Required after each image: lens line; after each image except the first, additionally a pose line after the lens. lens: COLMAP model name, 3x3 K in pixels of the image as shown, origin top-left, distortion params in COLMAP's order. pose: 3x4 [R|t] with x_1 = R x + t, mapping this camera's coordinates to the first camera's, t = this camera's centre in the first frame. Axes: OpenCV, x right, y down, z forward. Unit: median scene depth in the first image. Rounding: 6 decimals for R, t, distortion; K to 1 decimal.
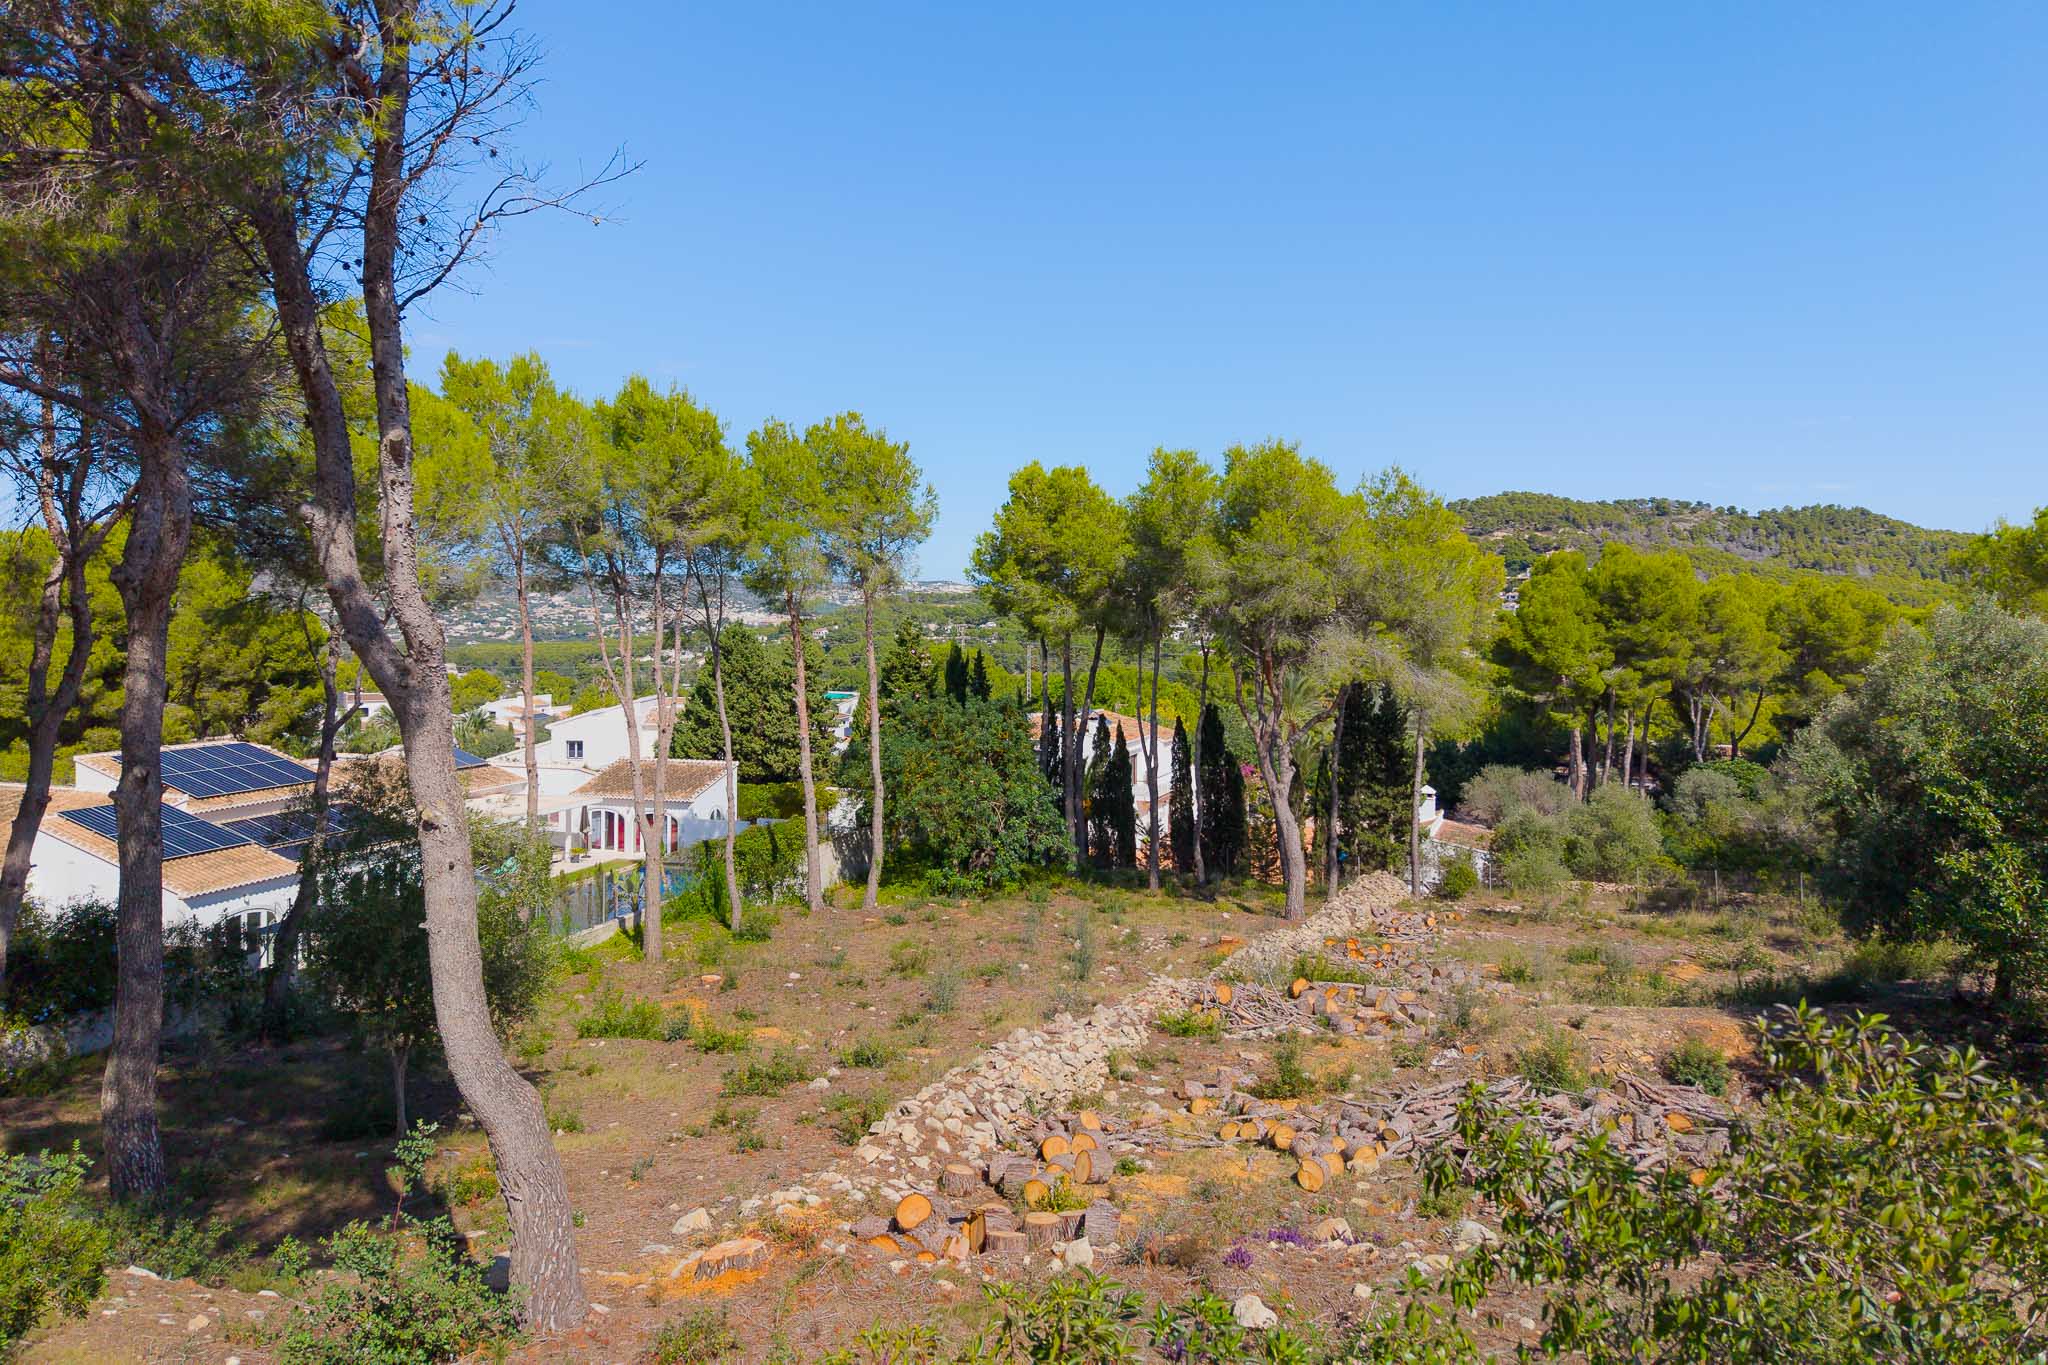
lens RADIAL K [[1392.9, 0, 1025.3], [0, 1392.9, 623.9], [0, 0, 1]] dist [0.072612, -0.122682]
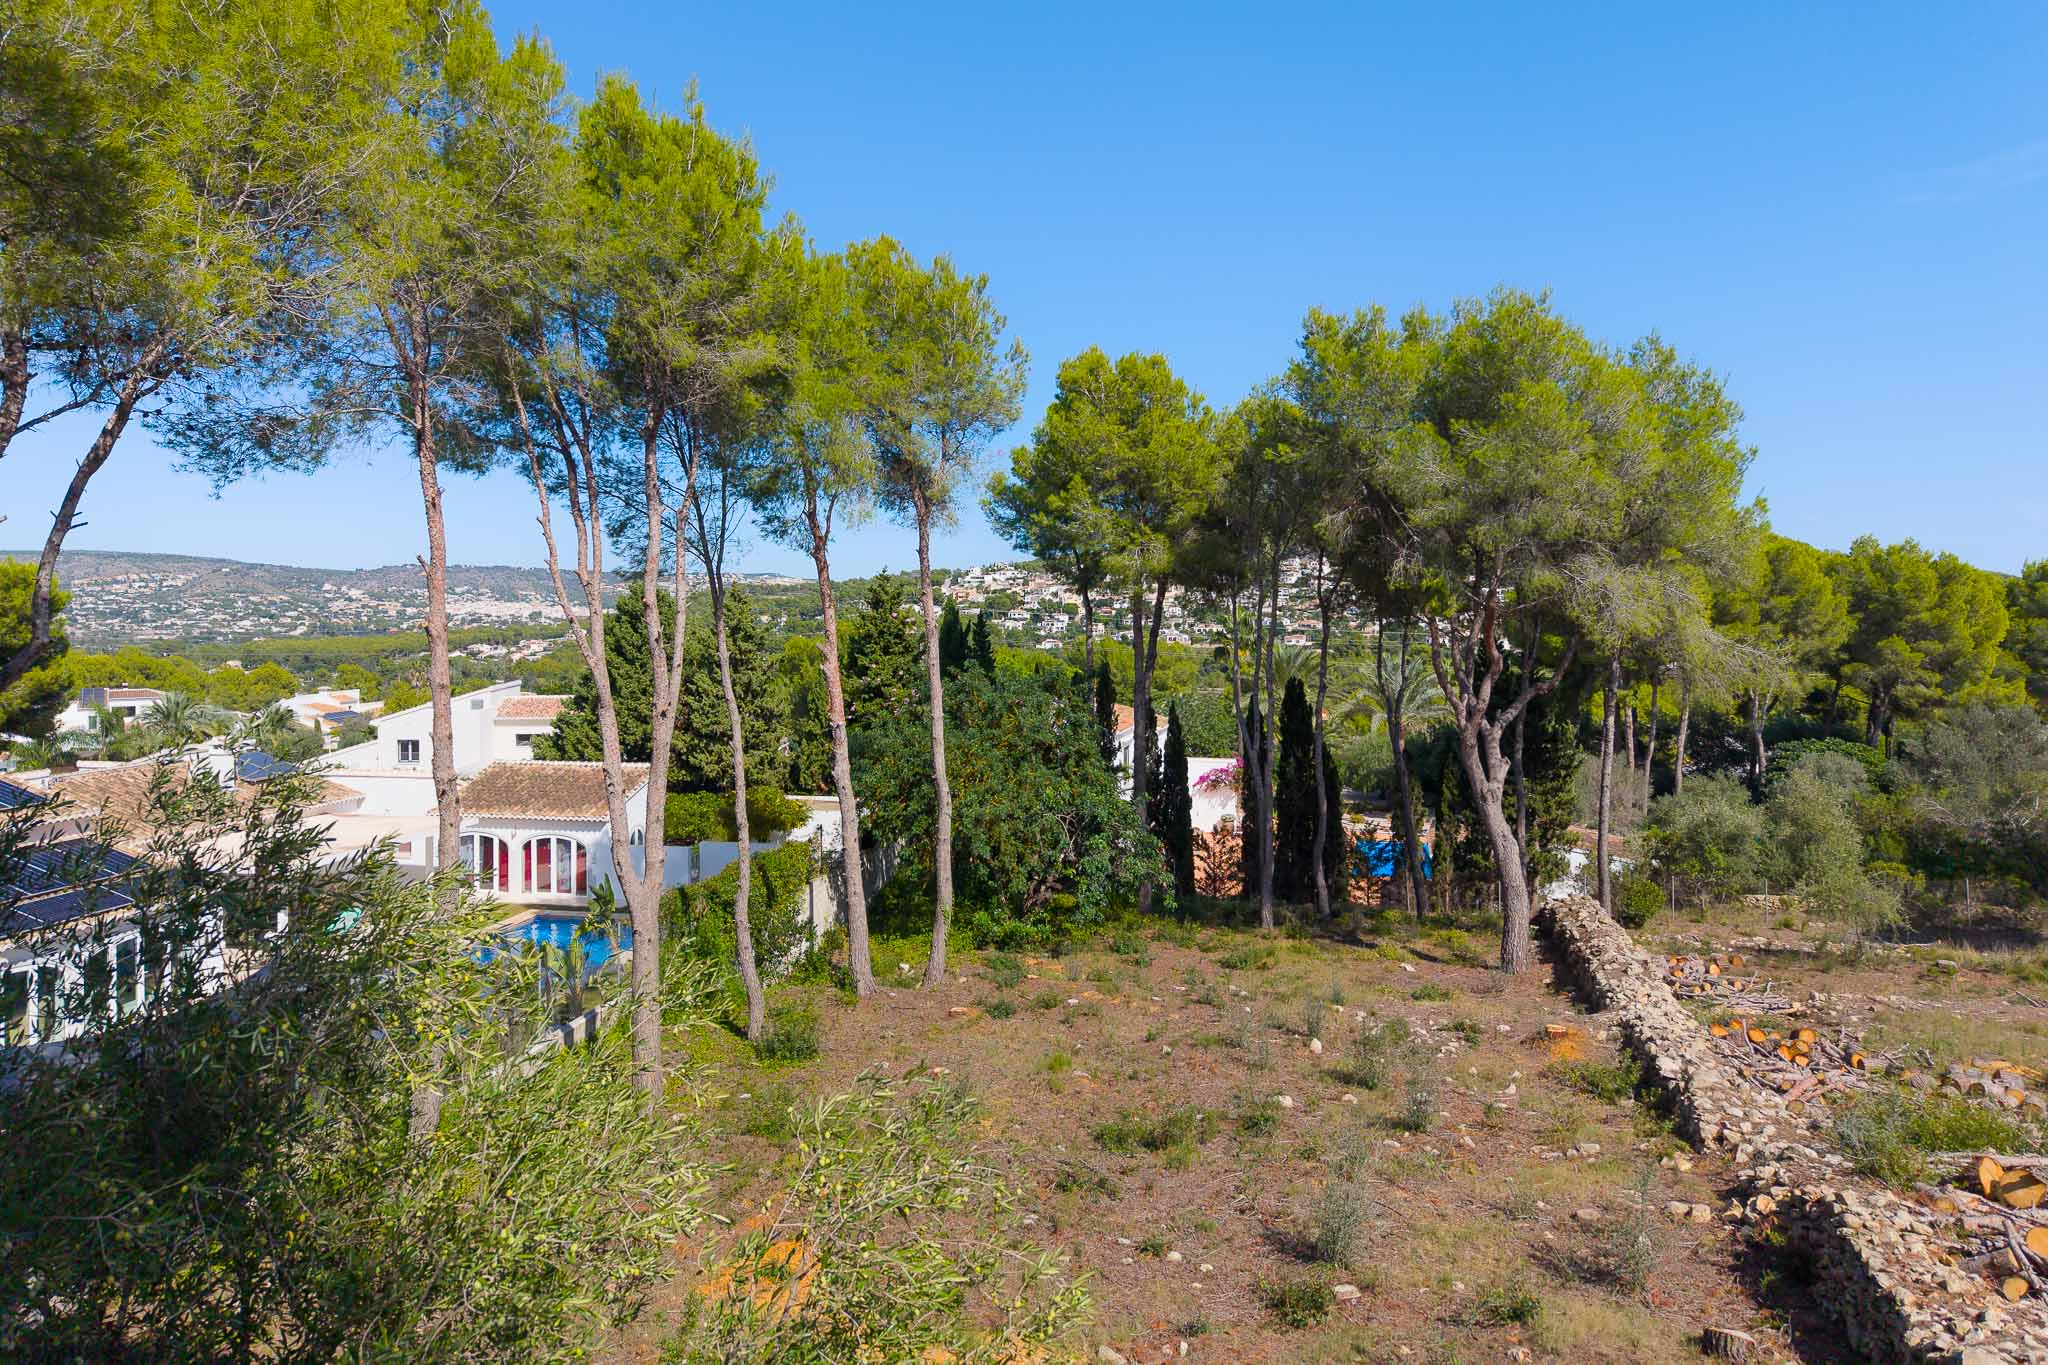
lens RADIAL K [[1367.3, 0, 1029.0], [0, 1367.3, 626.5], [0, 0, 1]] dist [0.052217, -0.087153]
pose [[0.990886, -0.005373, 0.134599, -0.135816], [0.004621, 0.999972, 0.005903, 0.027633], [-0.134627, -0.005227, 0.990883, 0.313153]]
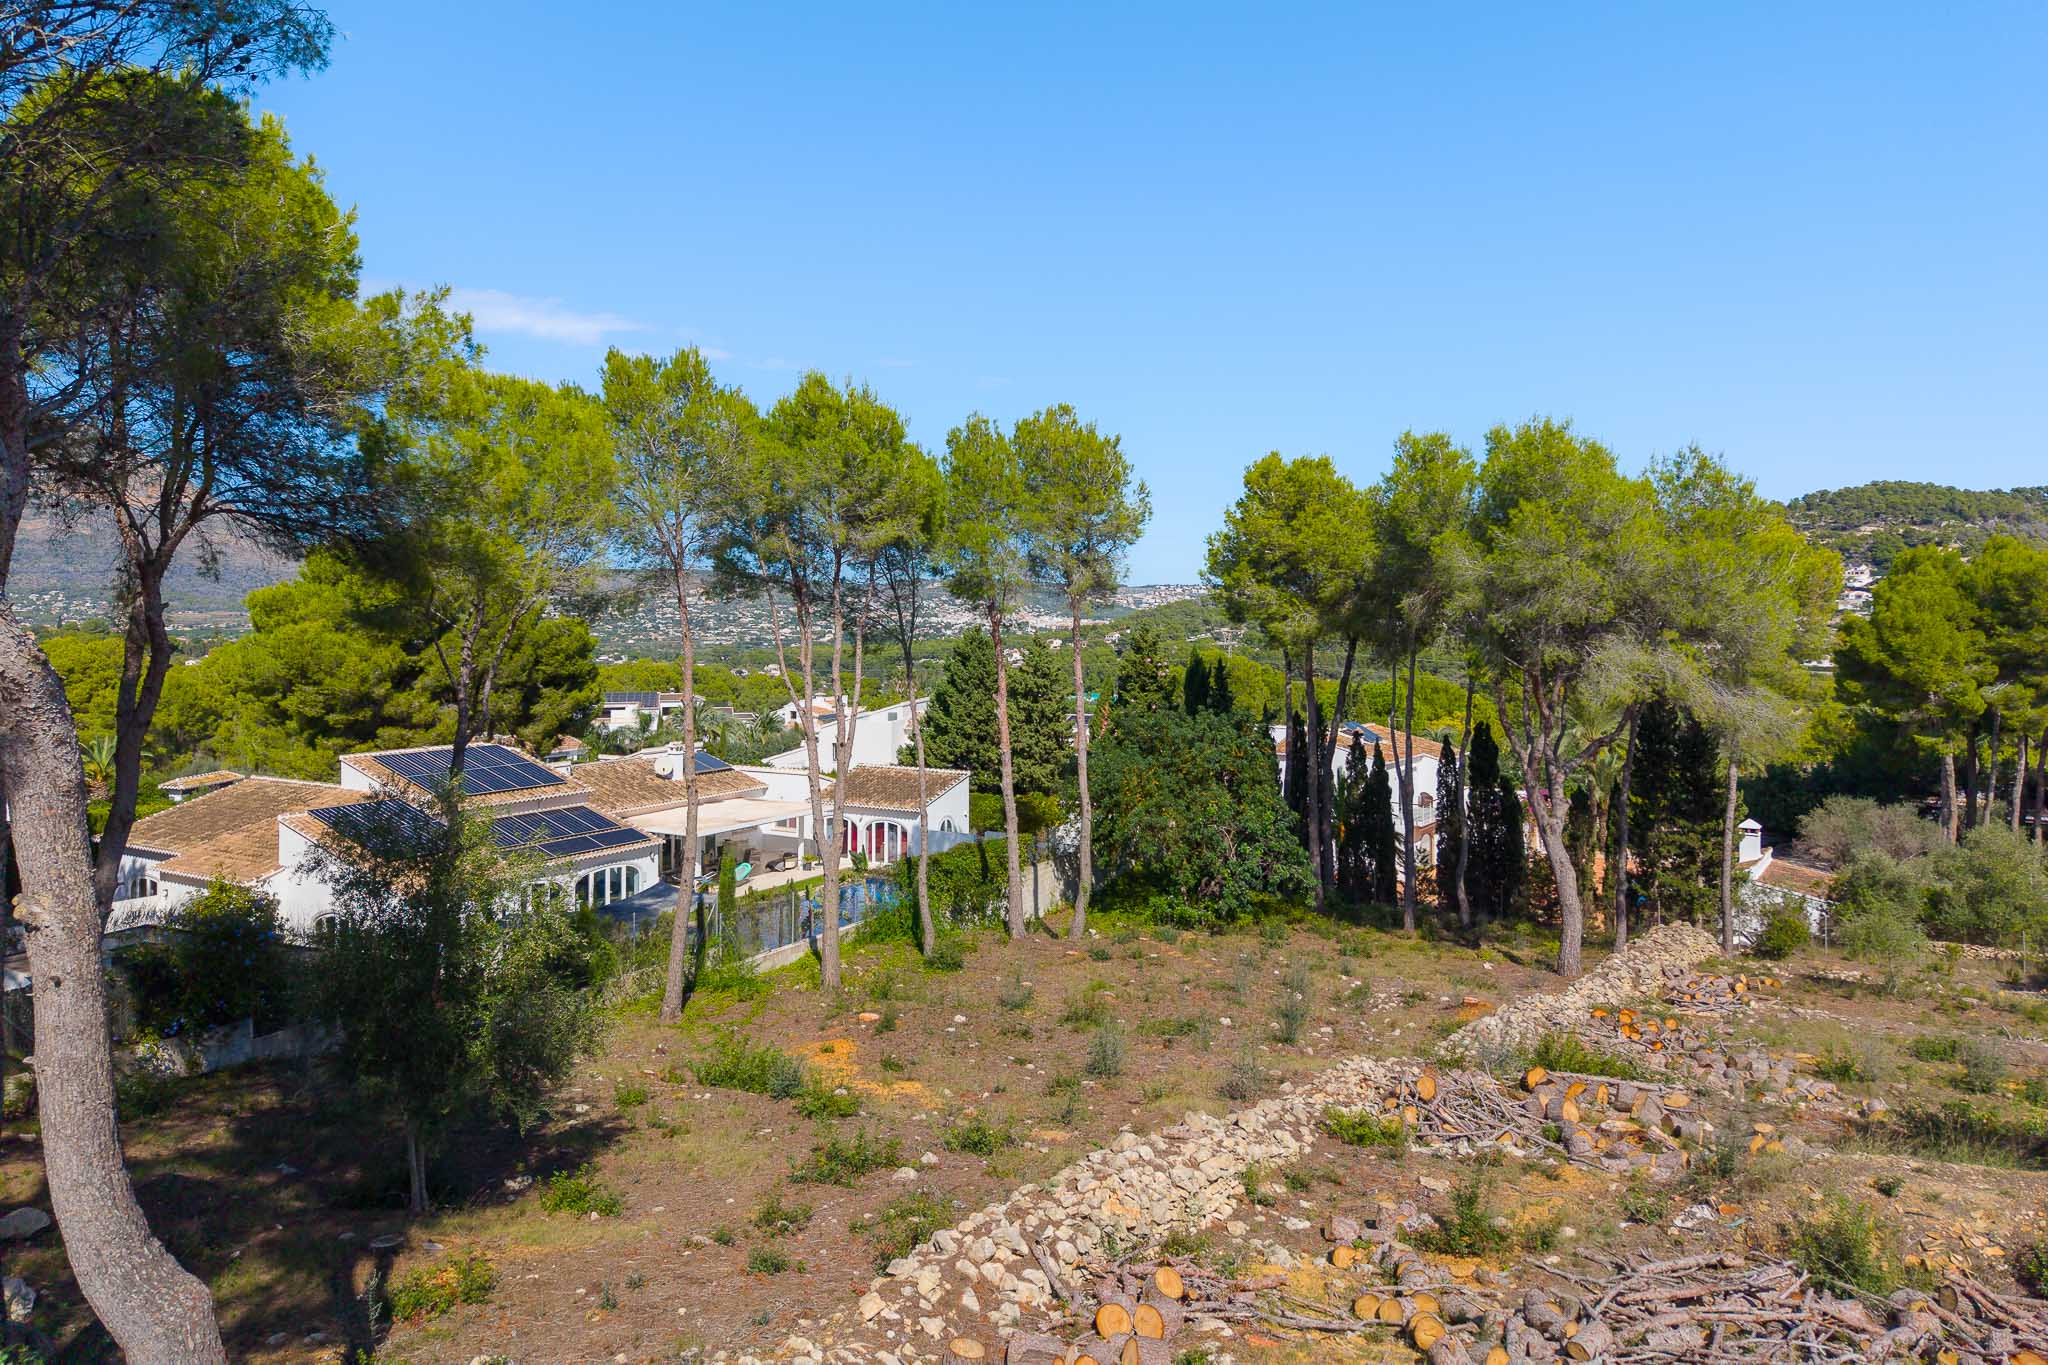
lens RADIAL K [[1390.2, 0, 1012.8], [0, 1390.2, 614.8], [0, 0, 1]] dist [0.010921, -0.003179]
pose [[0.974624, -0.000819, -0.223847, 0.047084], [-0.001197, 0.999960, -0.008871, -0.002579], [0.223845, 0.008914, 0.974584, 0.079517]]
